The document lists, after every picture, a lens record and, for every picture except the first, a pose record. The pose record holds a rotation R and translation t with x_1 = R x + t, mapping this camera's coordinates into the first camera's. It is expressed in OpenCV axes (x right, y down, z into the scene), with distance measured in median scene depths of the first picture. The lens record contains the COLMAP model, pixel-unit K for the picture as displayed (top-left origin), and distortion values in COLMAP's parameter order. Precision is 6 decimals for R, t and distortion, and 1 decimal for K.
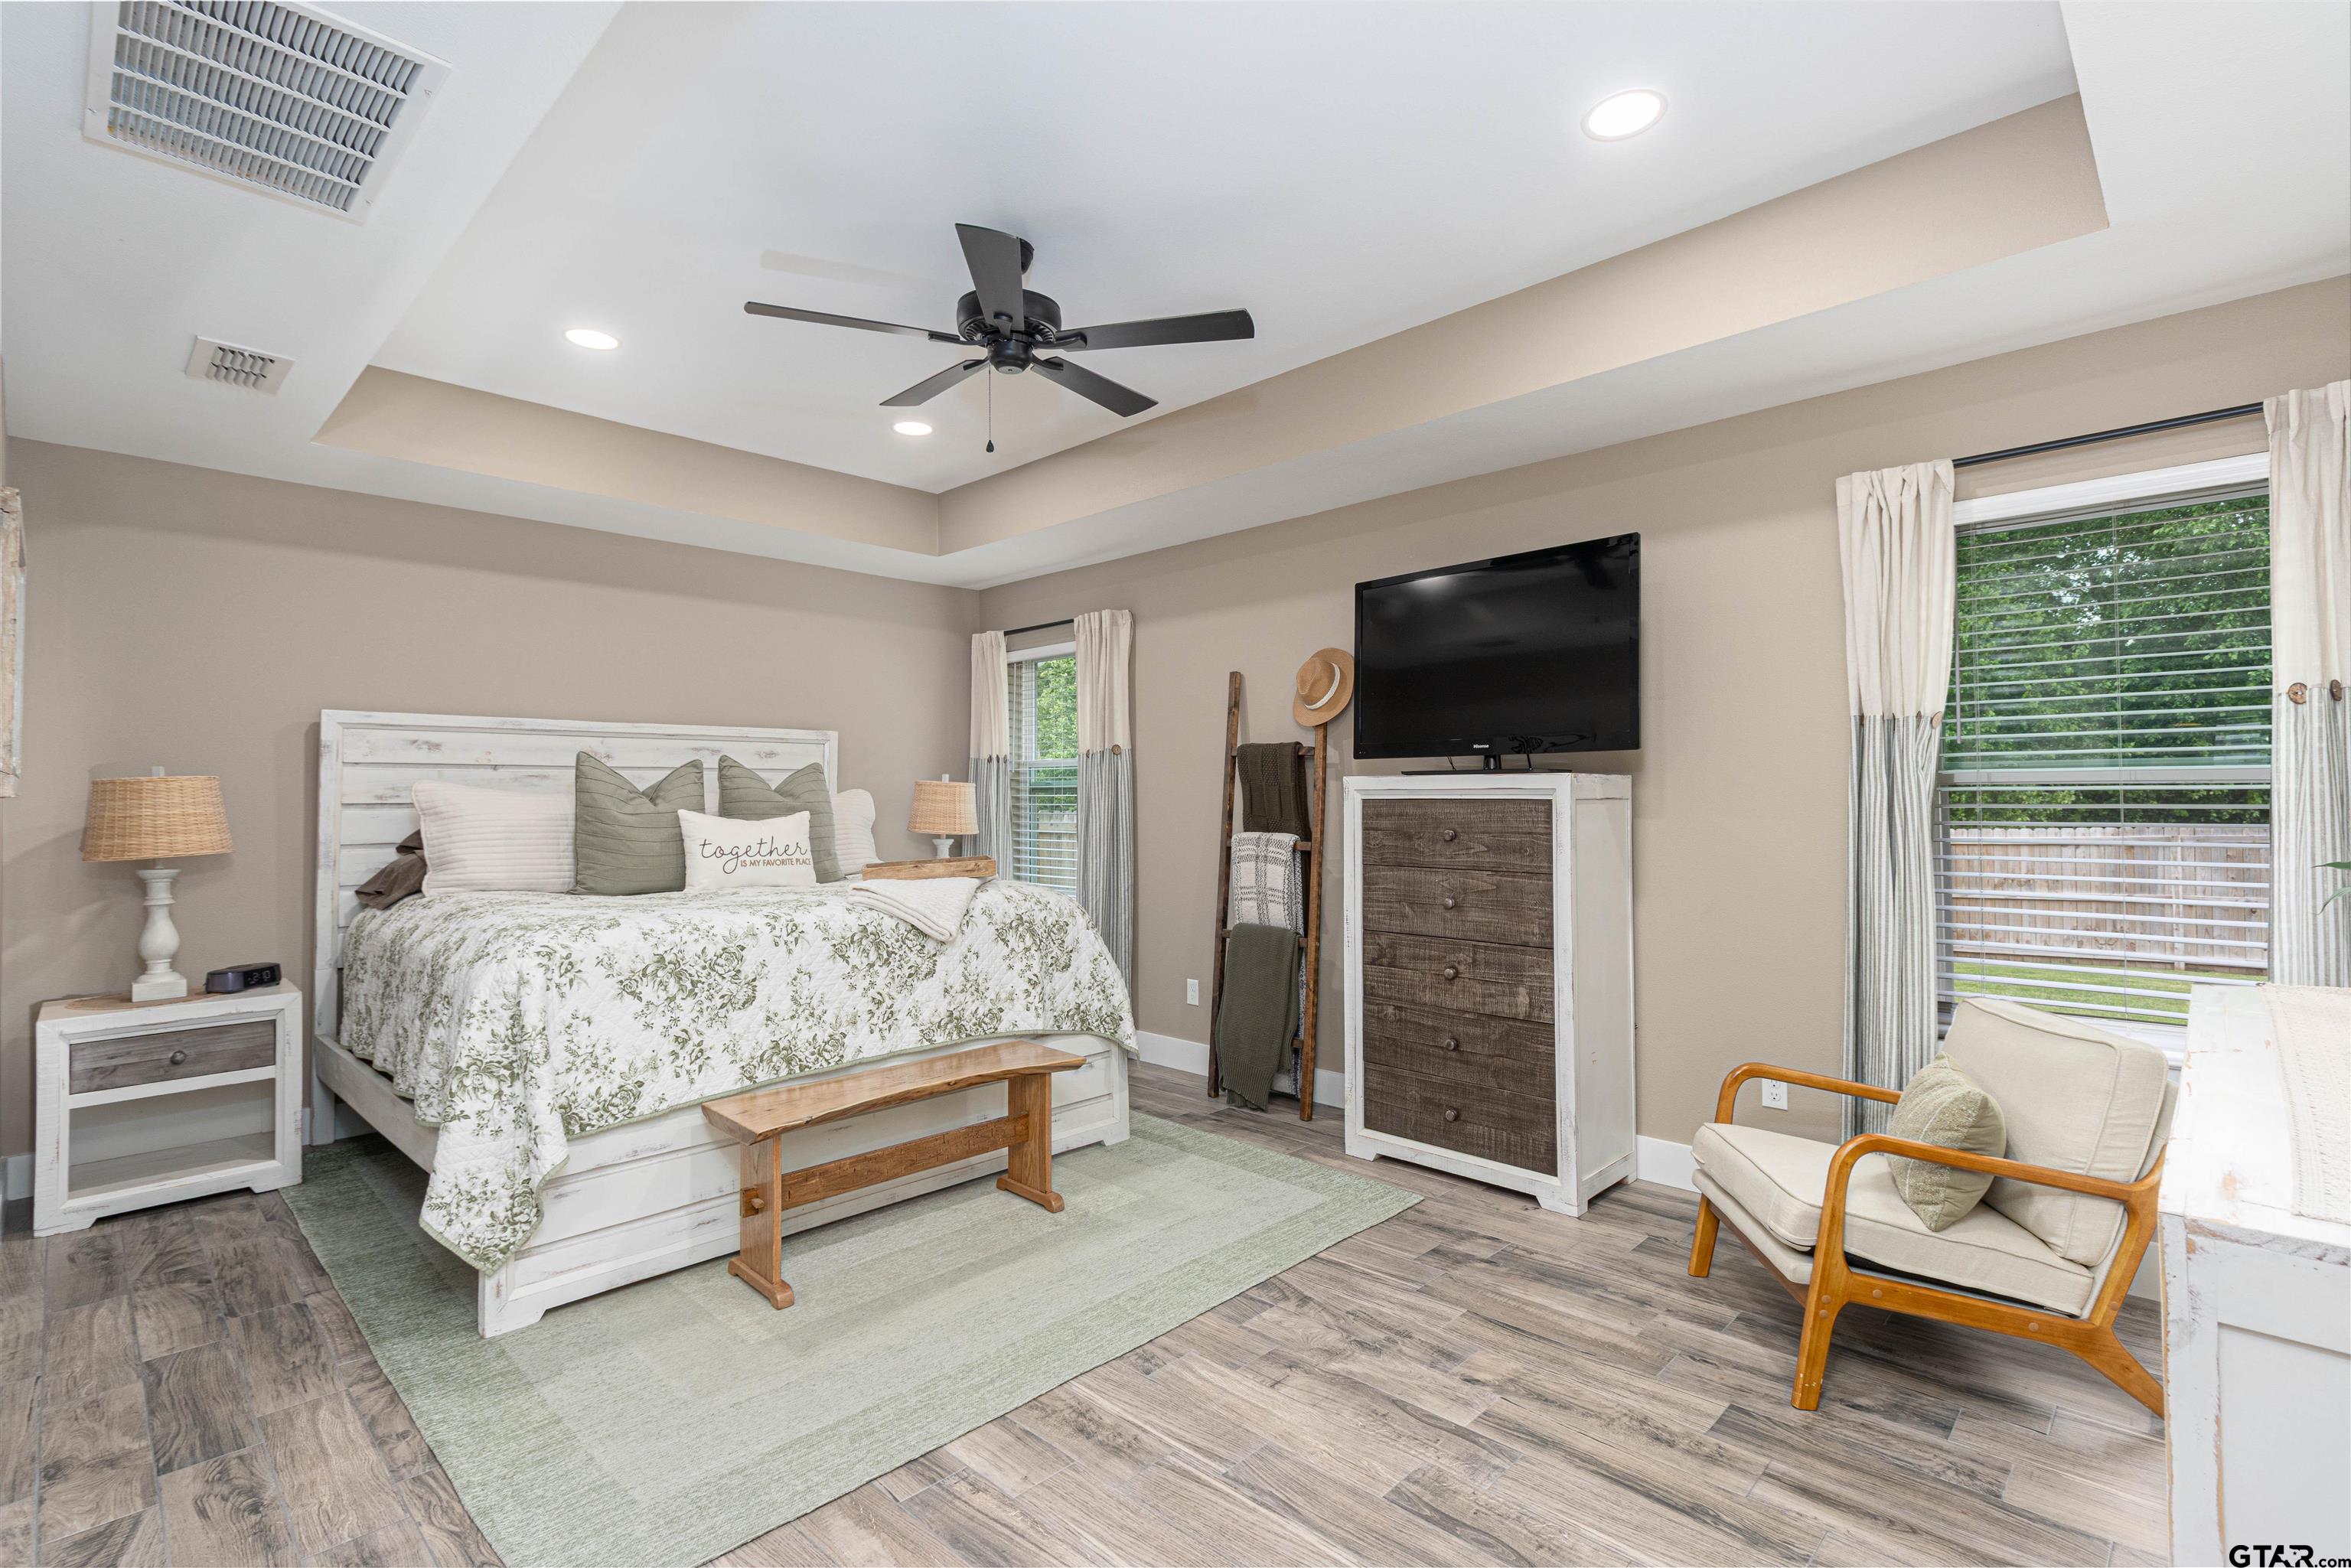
lens RADIAL K [[1093.0, 0, 1181.9], [0, 1093.0, 774.1], [0, 0, 1]] dist [0.001469, 0.000156]
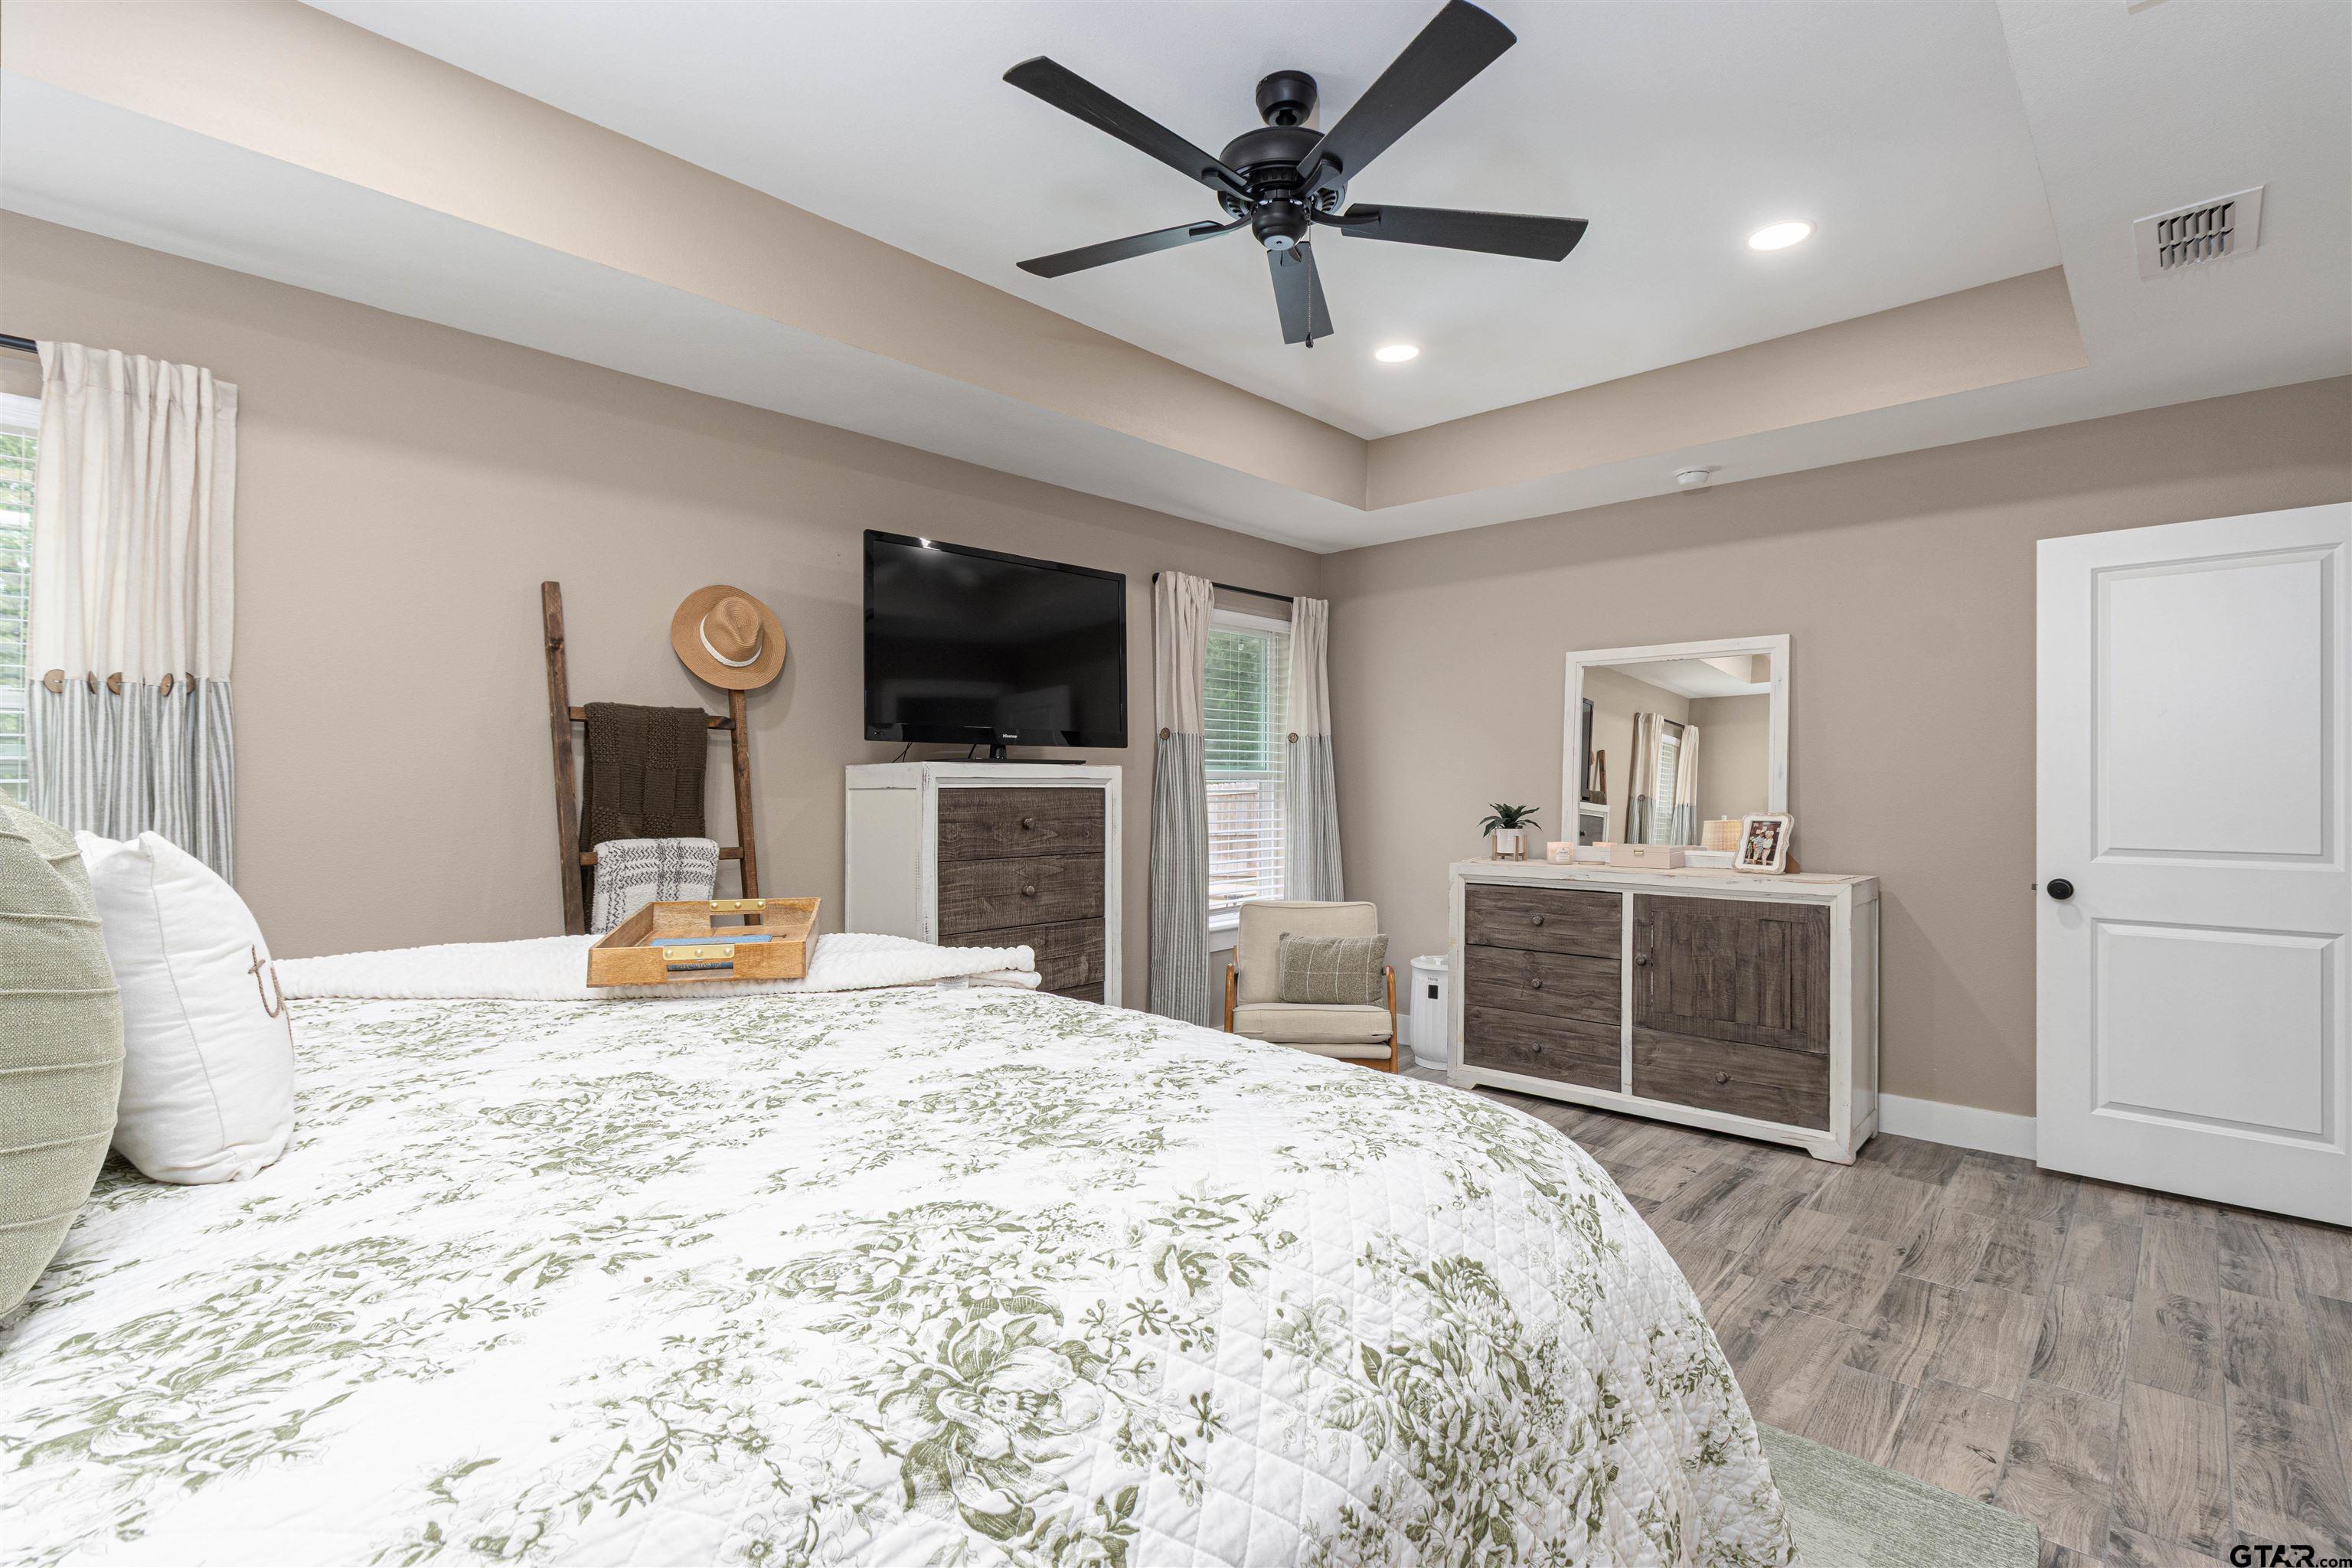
lens RADIAL K [[1115.4, 0, 1179.6], [0, 1115.4, 759.9], [0, 0, 1]] dist [0.008035, 0.000091]
pose [[-0.036524, 0.025346, 0.999011, -0.782309], [-0.020054, 0.999458, -0.026091, 0.020864], [-0.999132, -0.020987, -0.035996, 0.884448]]
